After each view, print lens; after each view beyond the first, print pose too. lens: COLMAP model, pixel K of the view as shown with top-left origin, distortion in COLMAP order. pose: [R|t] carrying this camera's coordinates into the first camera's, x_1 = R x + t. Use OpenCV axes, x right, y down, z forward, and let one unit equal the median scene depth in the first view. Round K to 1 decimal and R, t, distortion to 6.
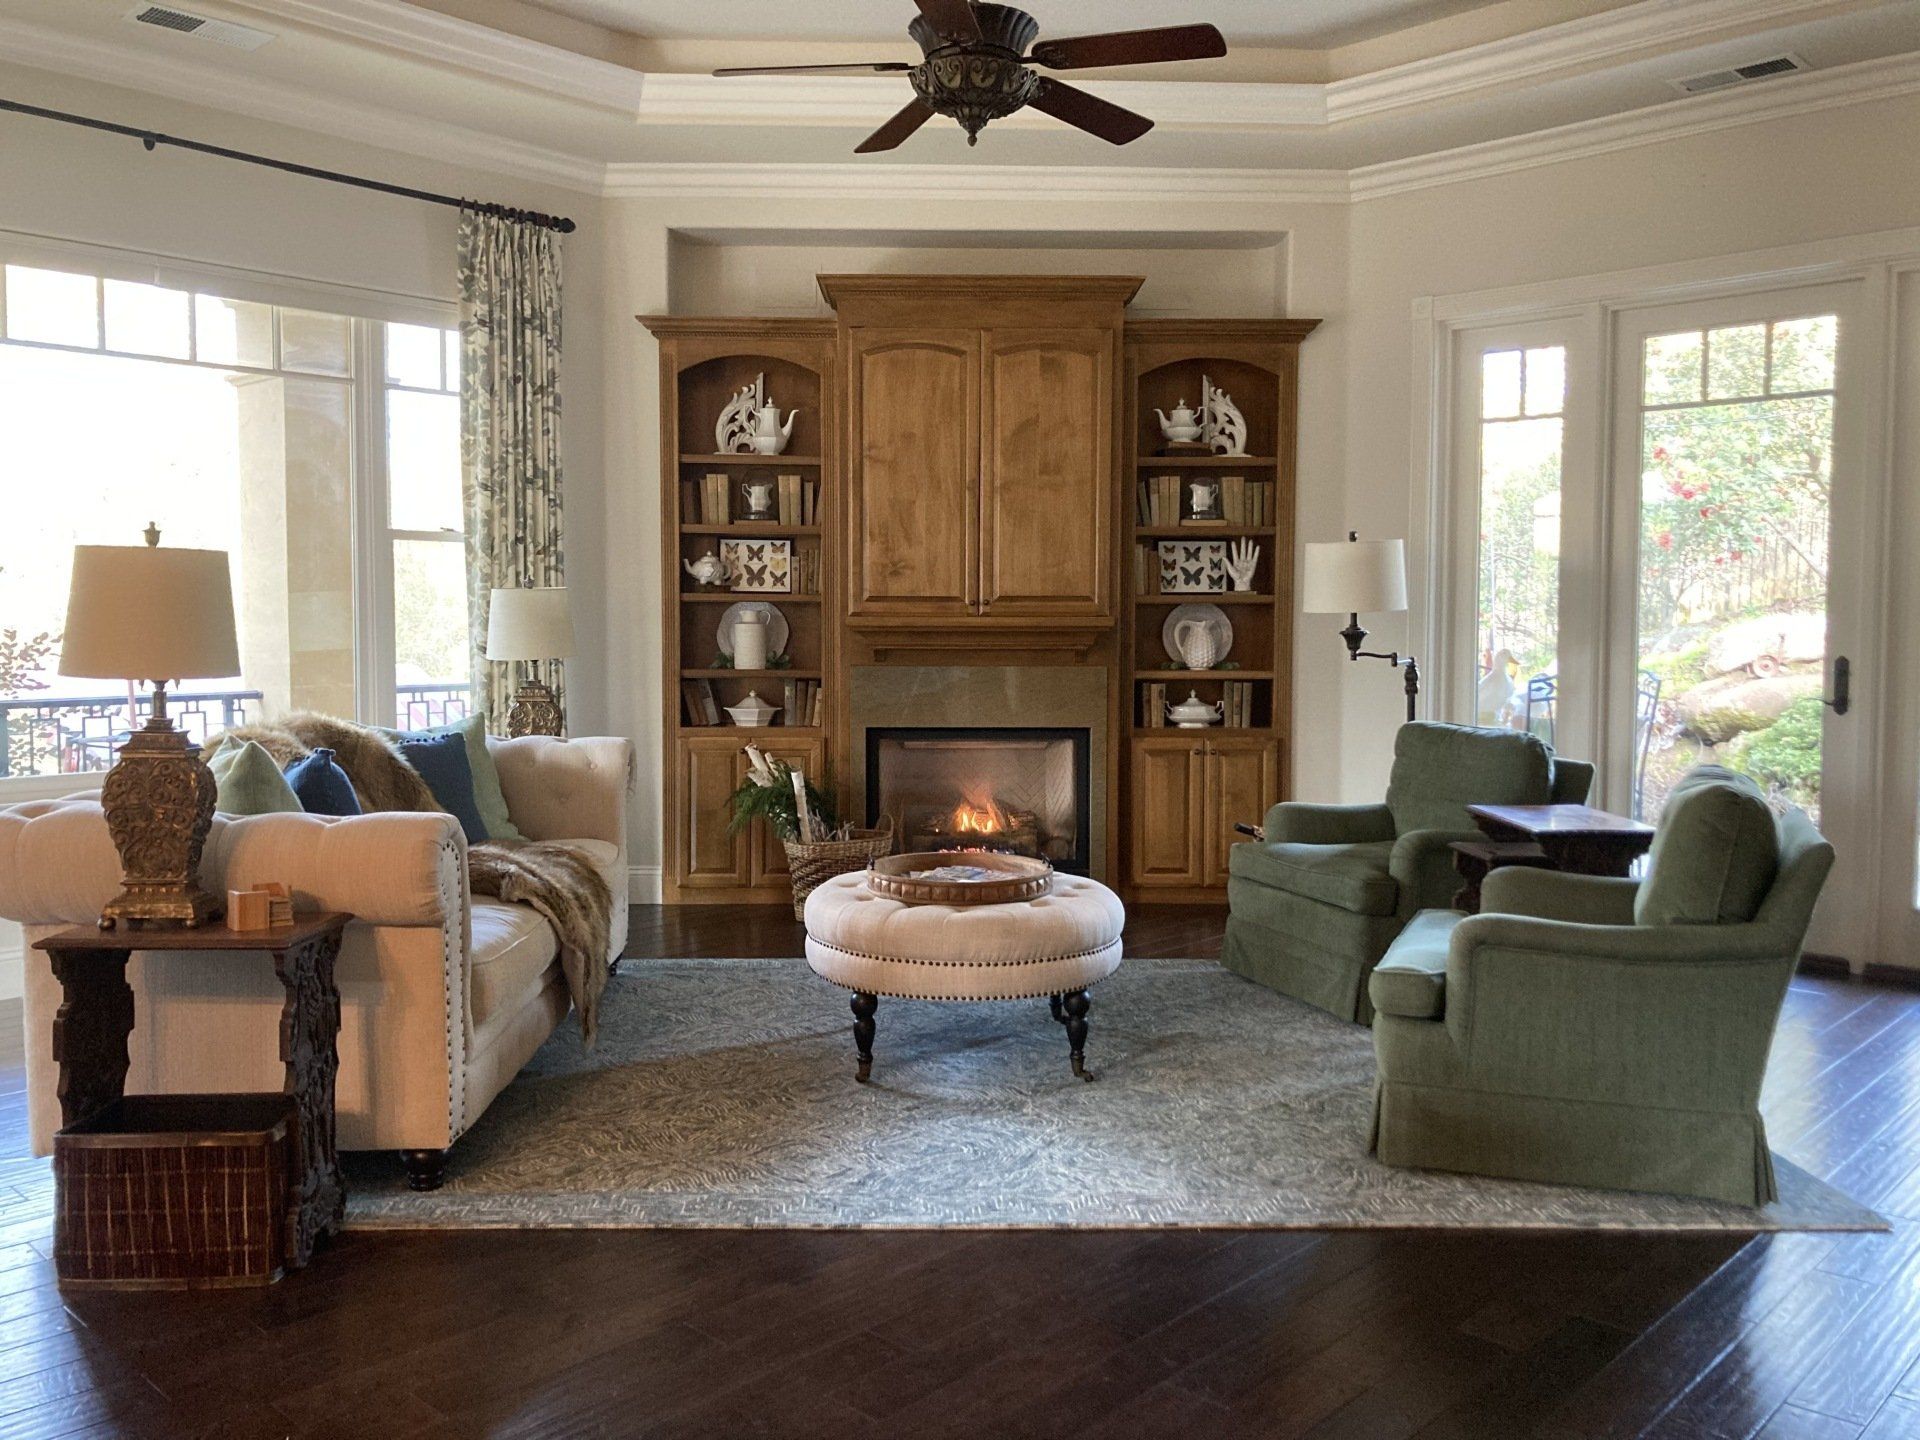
lens RADIAL K [[1572.7, 0, 960.0], [0, 1572.7, 720.0], [0, 0, 1]] dist [0.000822, -0.000670]
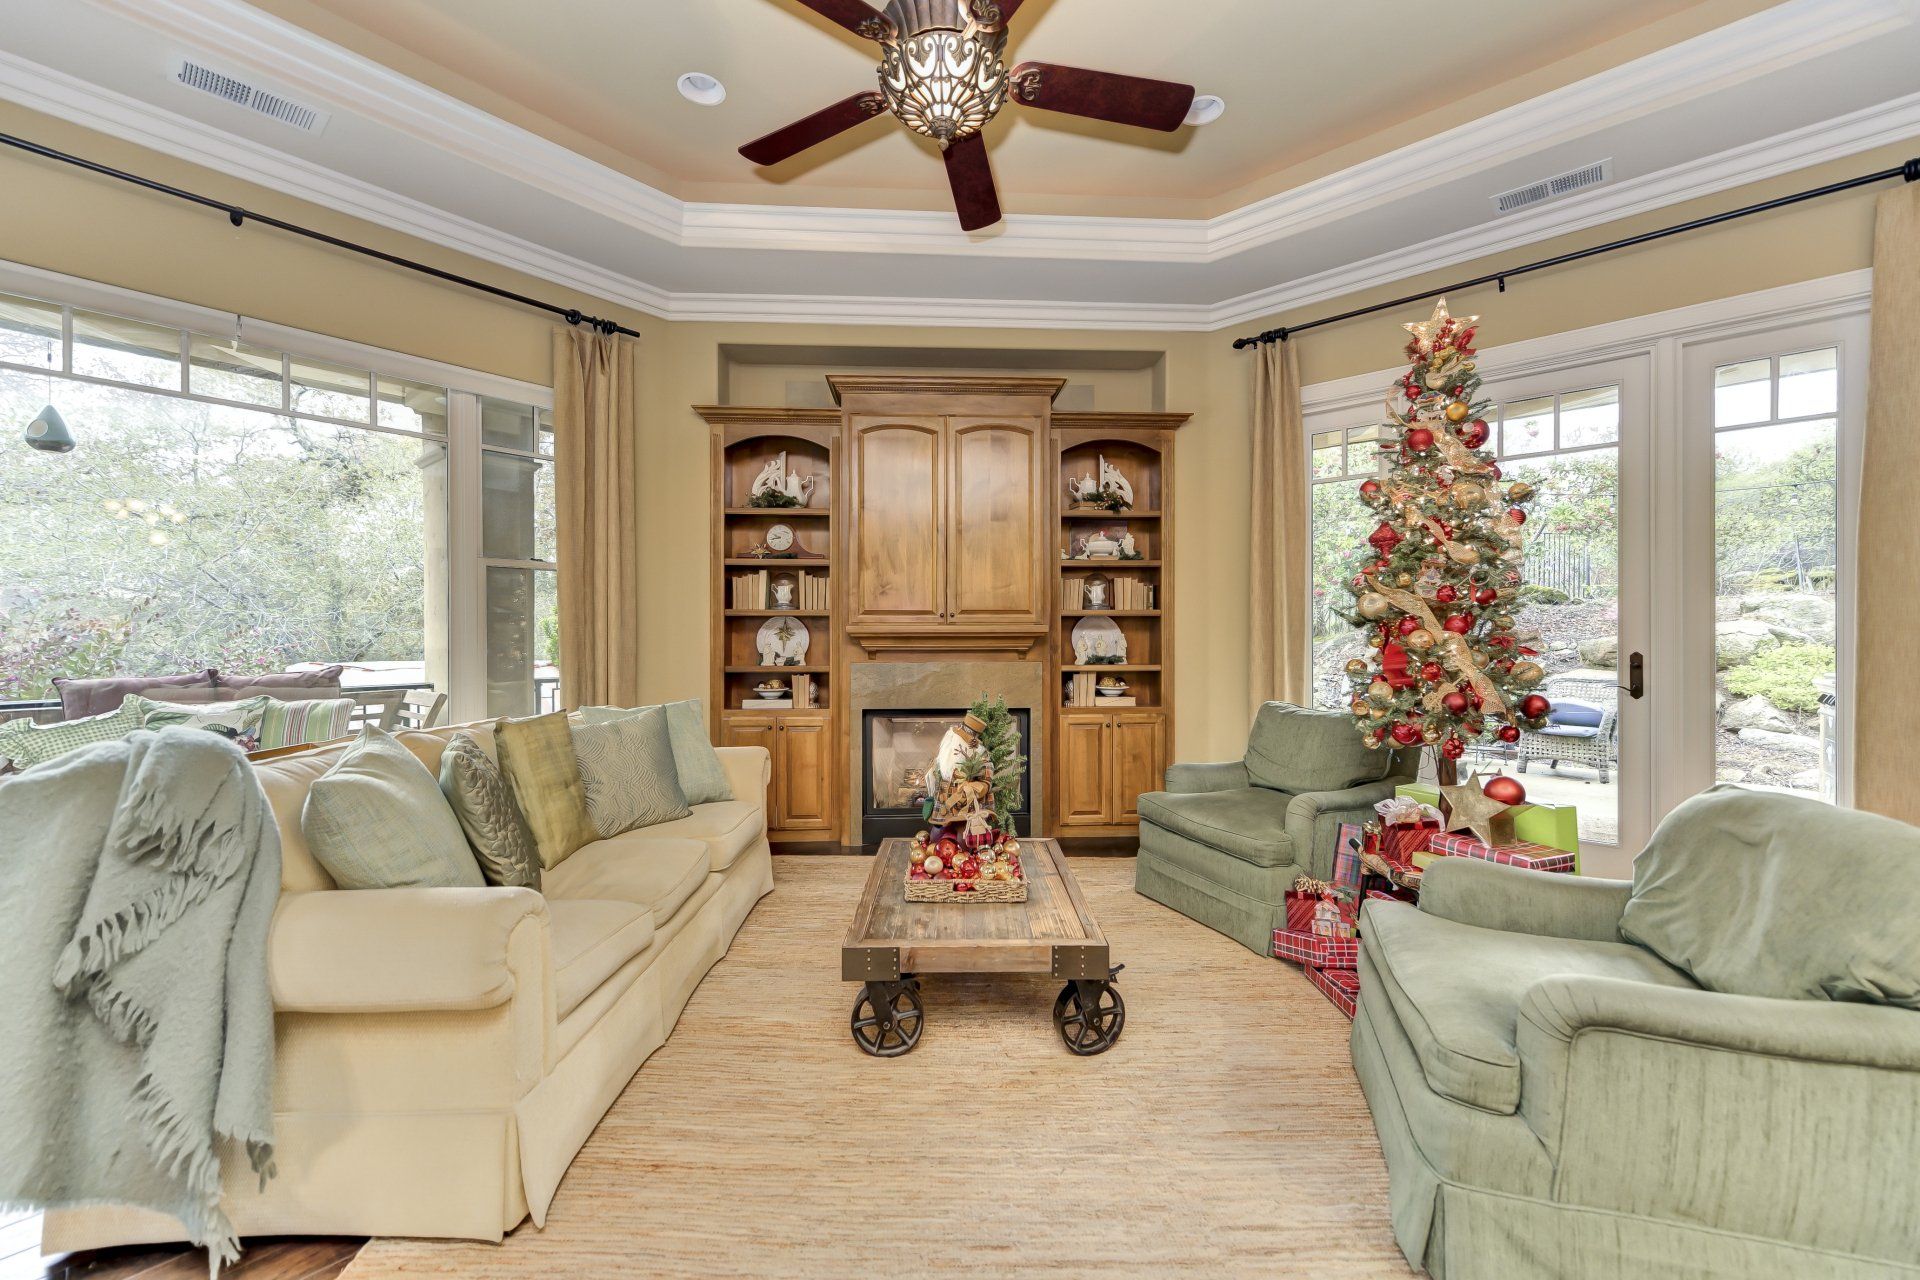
lens RADIAL K [[761.1, 0, 960.0], [0, 761.1, 640.0], [0, 0, 1]] dist [-0.000199, -0.000013]
pose [[0.998234, -0.005367, 0.059163, -0.014821], [0.008109, 0.998899, -0.046206, -0.023140], [-0.058850, 0.046604, 0.997178, 0.348520]]
